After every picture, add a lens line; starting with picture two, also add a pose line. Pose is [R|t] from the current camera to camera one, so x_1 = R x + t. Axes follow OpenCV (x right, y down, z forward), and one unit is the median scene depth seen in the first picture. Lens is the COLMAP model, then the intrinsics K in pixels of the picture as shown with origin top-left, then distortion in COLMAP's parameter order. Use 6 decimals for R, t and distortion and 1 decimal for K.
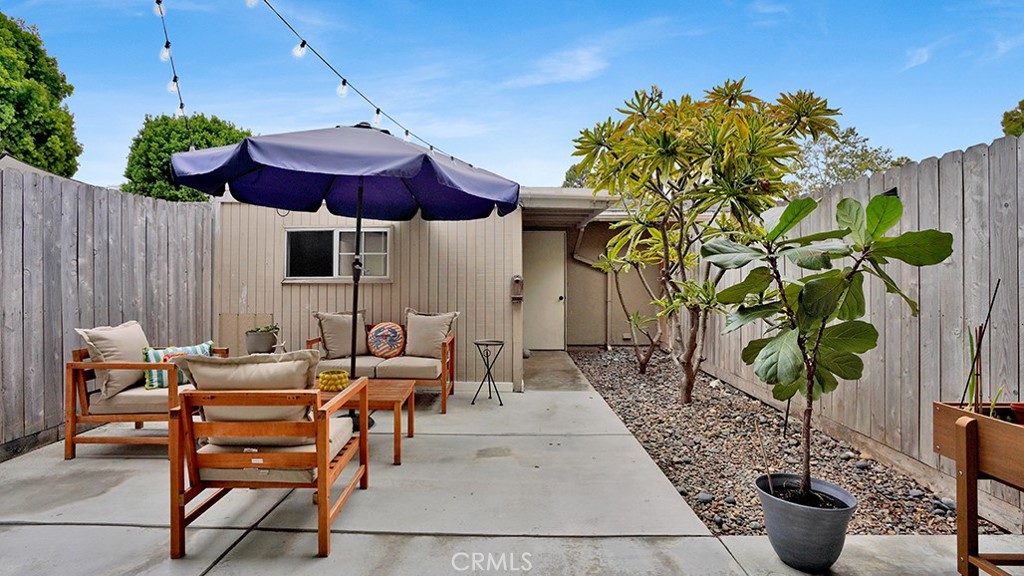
lens RADIAL K [[482.3, 0, 504.0], [0, 482.3, 266.1], [0, 0, 1]] dist [-0.061410, 0.025414]
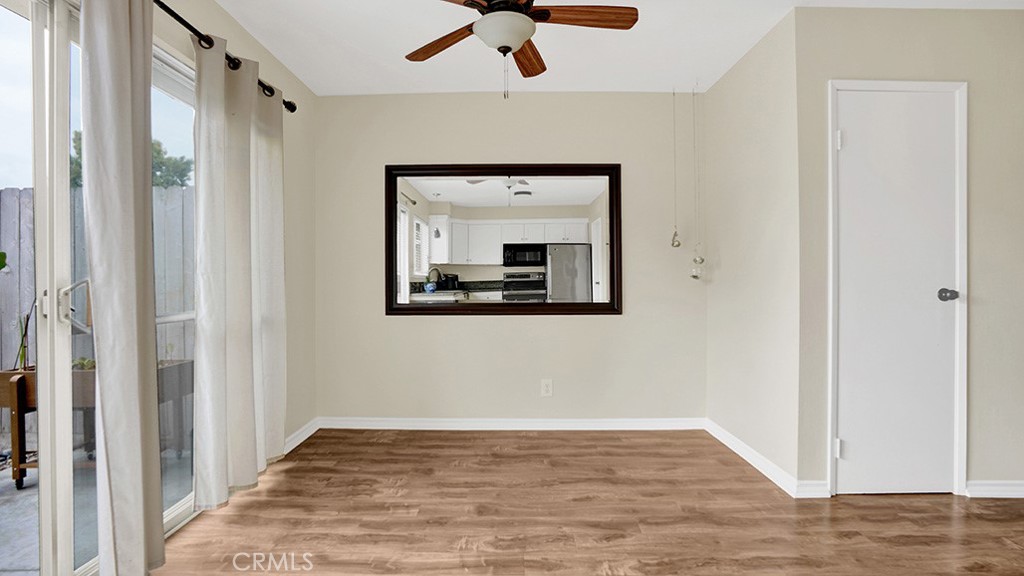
lens RADIAL K [[482.5, 0, 508.9], [0, 482.5, 281.4], [0, 0, 1]] dist [-0.060323, 0.023394]
pose [[-0.003751, -0.008175, 0.999960, -0.232658], [-0.012159, 0.999893, 0.008129, -0.005055], [-0.999919, -0.012128, -0.003850, -0.265462]]
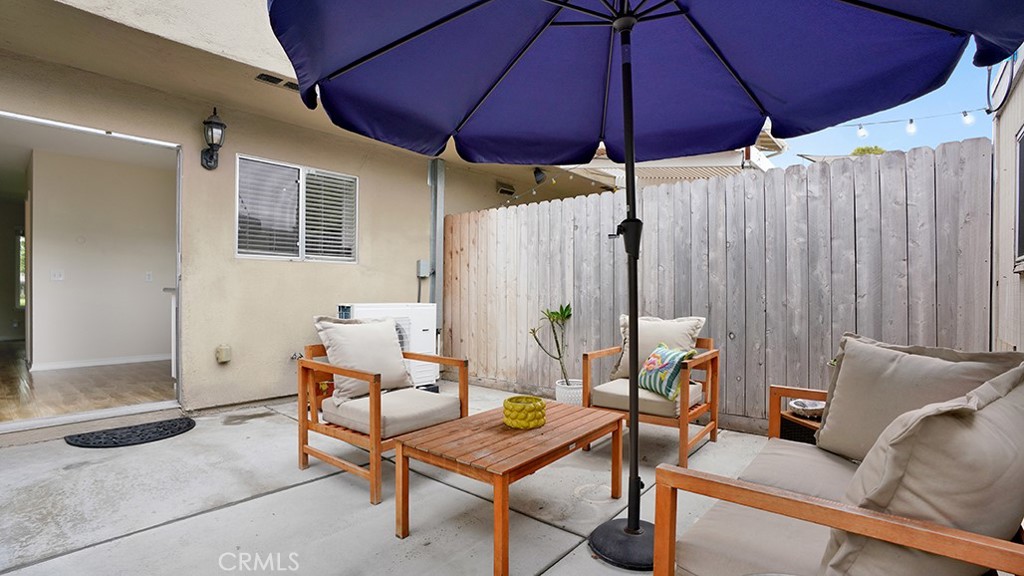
lens RADIAL K [[481.8, 0, 492.1], [0, 481.8, 284.9], [0, 0, 1]] dist [-0.058699, 0.023683]
pose [[-0.641154, -0.009937, -0.767348, 0.147416], [0.010007, 0.999723, -0.021307, 0.058768], [0.767347, -0.021340, -0.640877, 1.093500]]
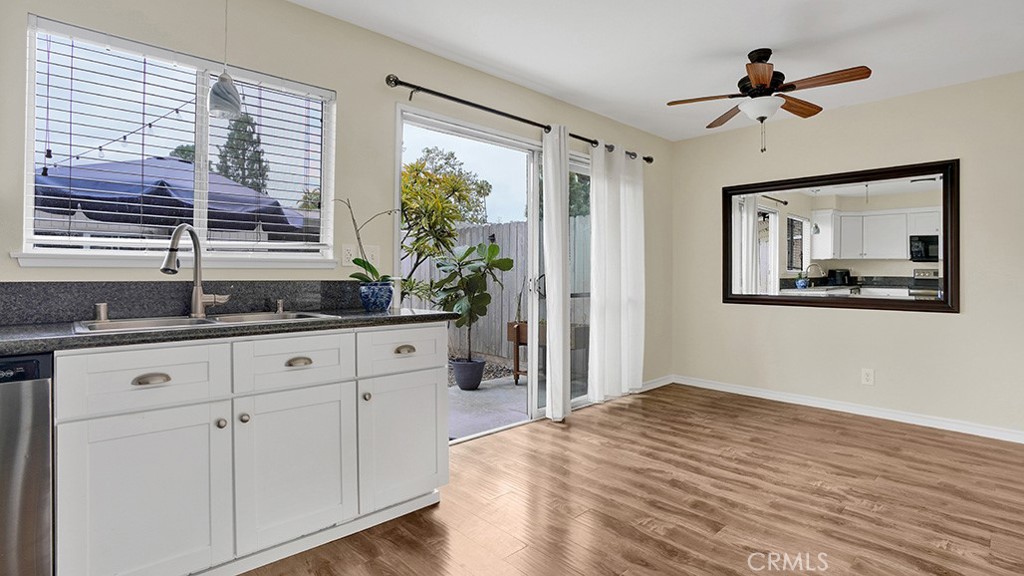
lens RADIAL K [[482.5, 0, 508.9], [0, 482.5, 281.4], [0, 0, 1]] dist [-0.060323, 0.023394]
pose [[0.725217, -0.012223, 0.688412, -0.478292], [-0.011142, 0.999503, 0.029484, -0.011340], [-0.688431, -0.029053, 0.724720, -0.493189]]
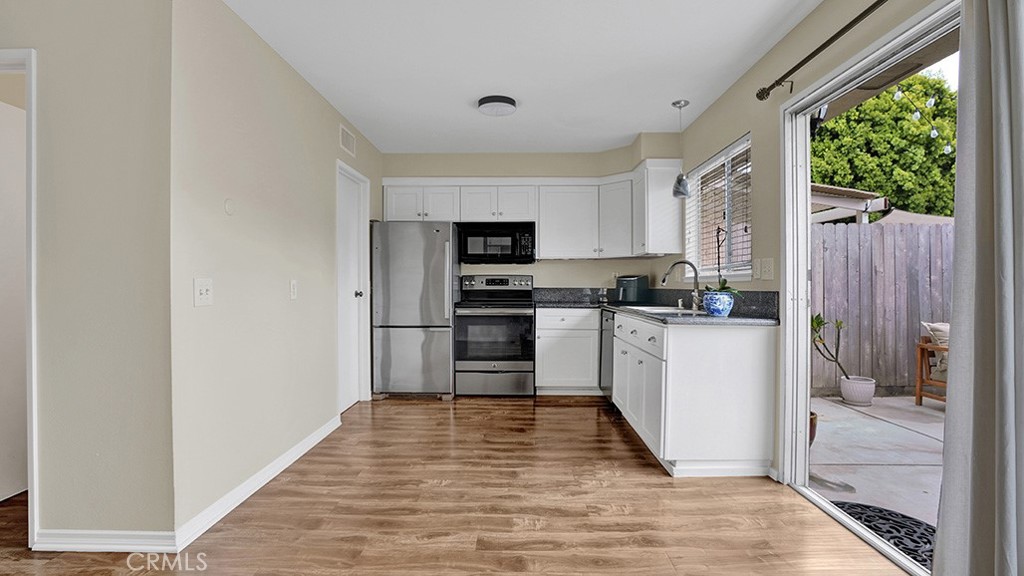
lens RADIAL K [[482.5, 0, 508.9], [0, 482.5, 281.4], [0, 0, 1]] dist [-0.060323, 0.023394]
pose [[0.005389, -0.009610, -0.999939, 0.445803], [0.014399, 0.999851, -0.009532, -0.004017], [0.999882, -0.014347, 0.005526, -0.269792]]
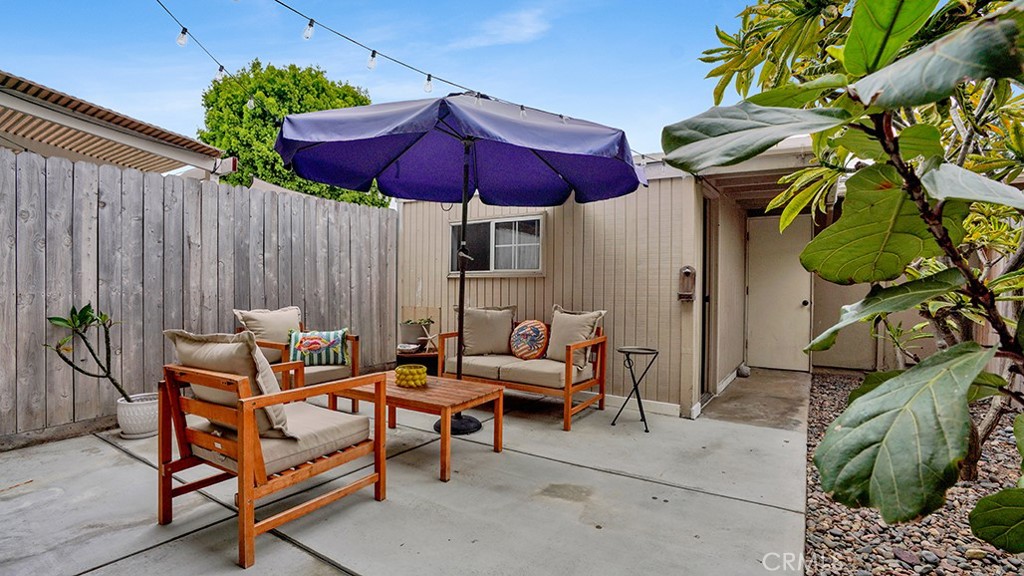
lens RADIAL K [[481.6, 0, 516.2], [0, 481.6, 291.8], [0, 0, 1]] dist [-0.056538, 0.025989]
pose [[0.848888, 0.012508, -0.528424, 0.234831], [0.007326, 0.999346, 0.035424, 0.037026], [0.528521, -0.033942, 0.848241, 0.257496]]
